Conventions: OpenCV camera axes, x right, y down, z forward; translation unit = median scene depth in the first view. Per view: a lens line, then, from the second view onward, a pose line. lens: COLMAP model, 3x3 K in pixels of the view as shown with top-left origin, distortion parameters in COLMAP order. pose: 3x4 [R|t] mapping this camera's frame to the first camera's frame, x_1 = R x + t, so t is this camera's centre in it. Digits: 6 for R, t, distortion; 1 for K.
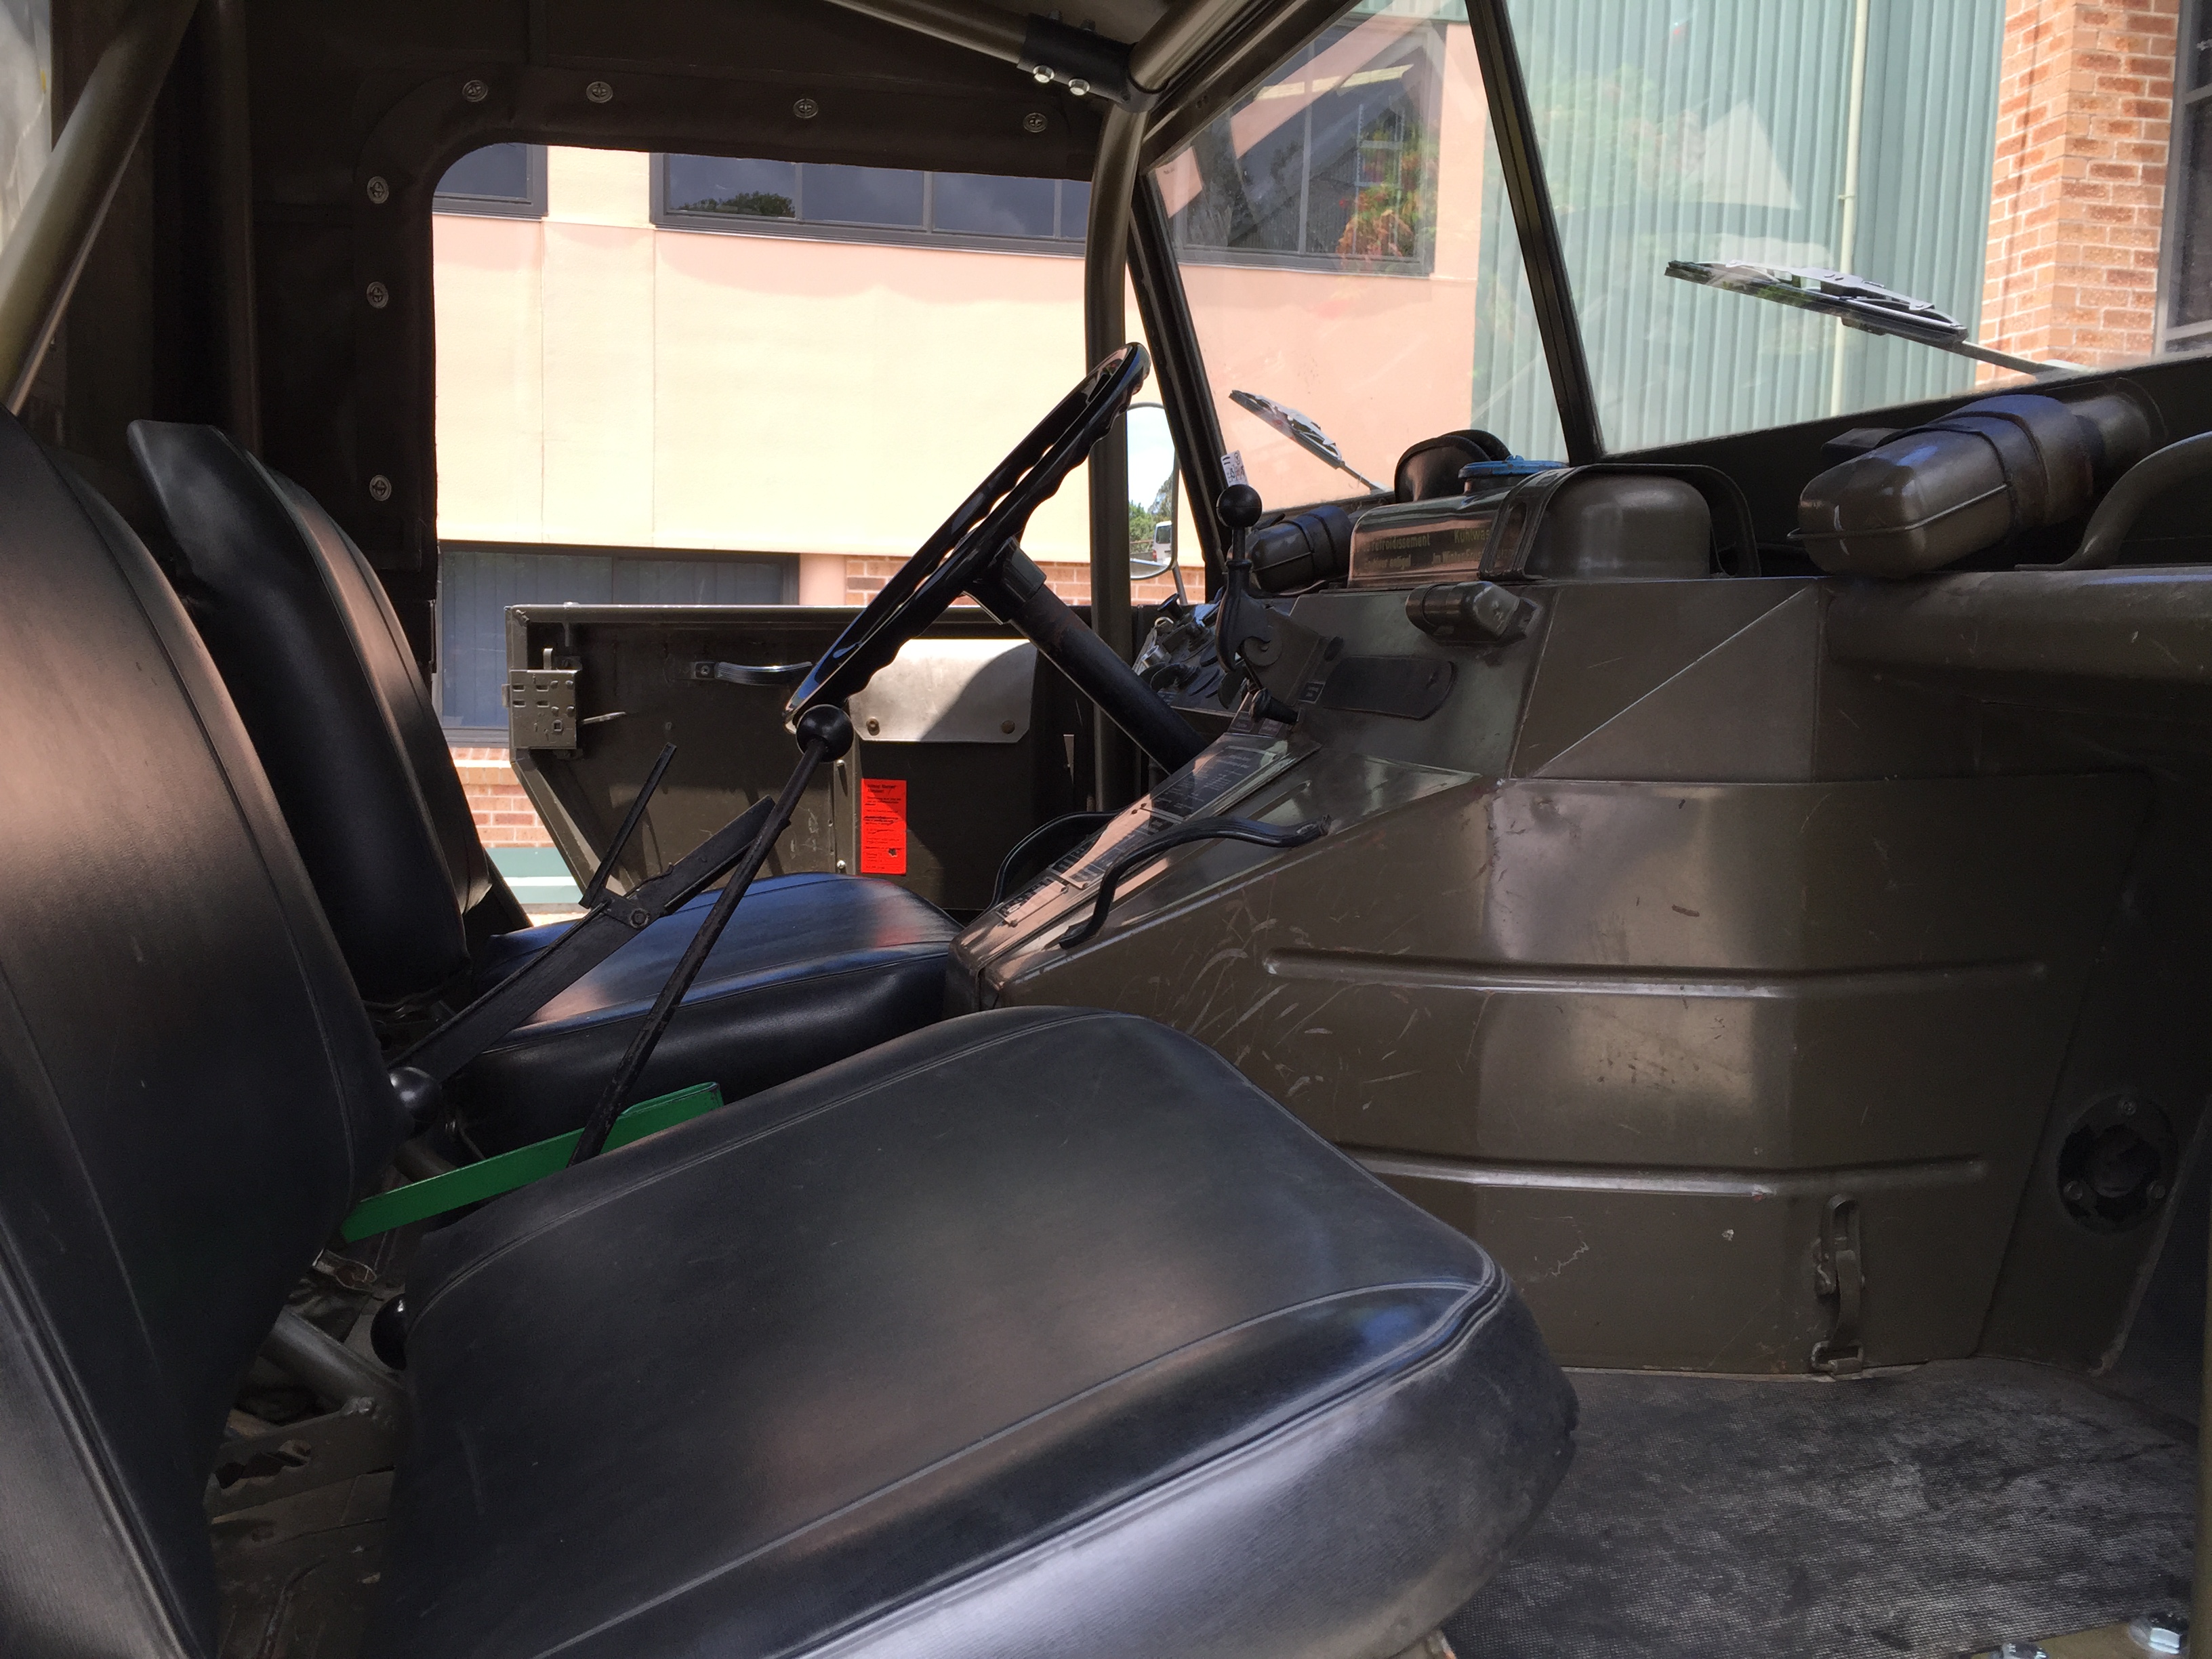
lens RADIAL K [[1924.9, 0, 1094.7], [0, 1924.9, 829.7], [0, 0, 1]] dist [0.072598, -0.076072]
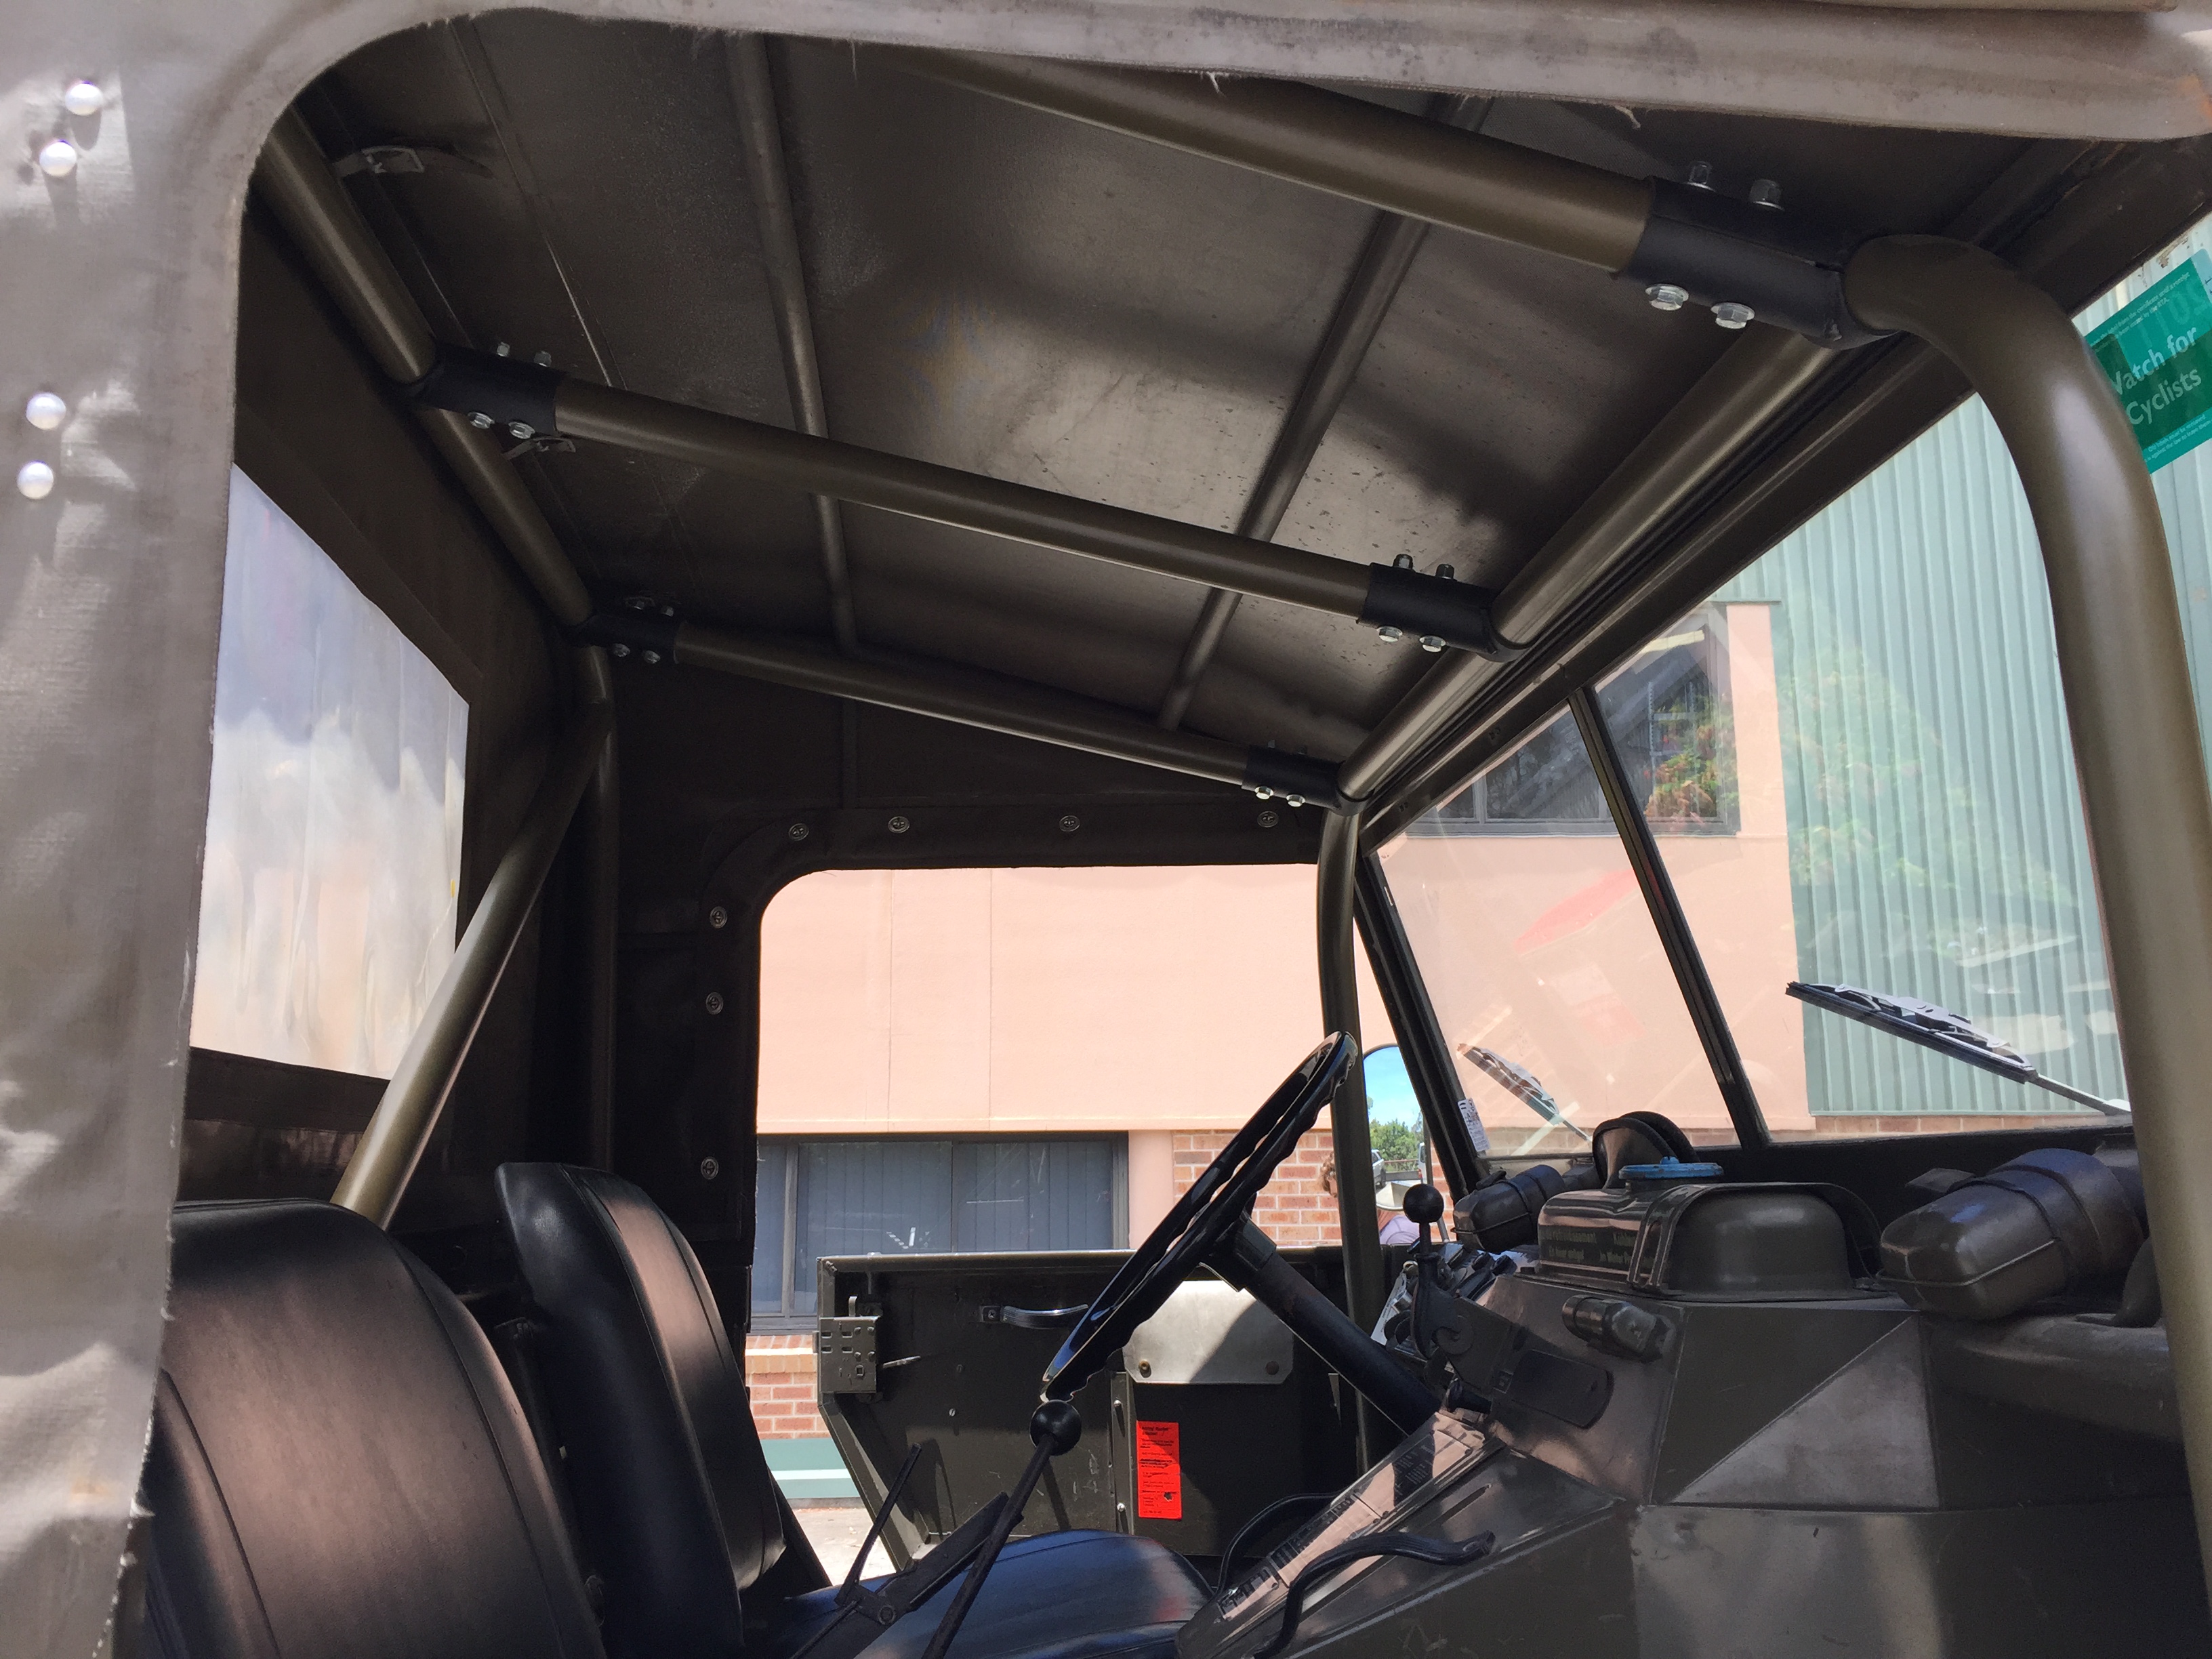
lens RADIAL K [[1924.9, 0, 1094.7], [0, 1924.9, 829.7], [0, 0, 1]] dist [0.072598, -0.076072]
pose [[0.983737, -0.068024, -0.166233, 0.061210], [0.018731, 0.959315, -0.281715, -0.045093], [0.178633, 0.274020, 0.944988, -0.091295]]
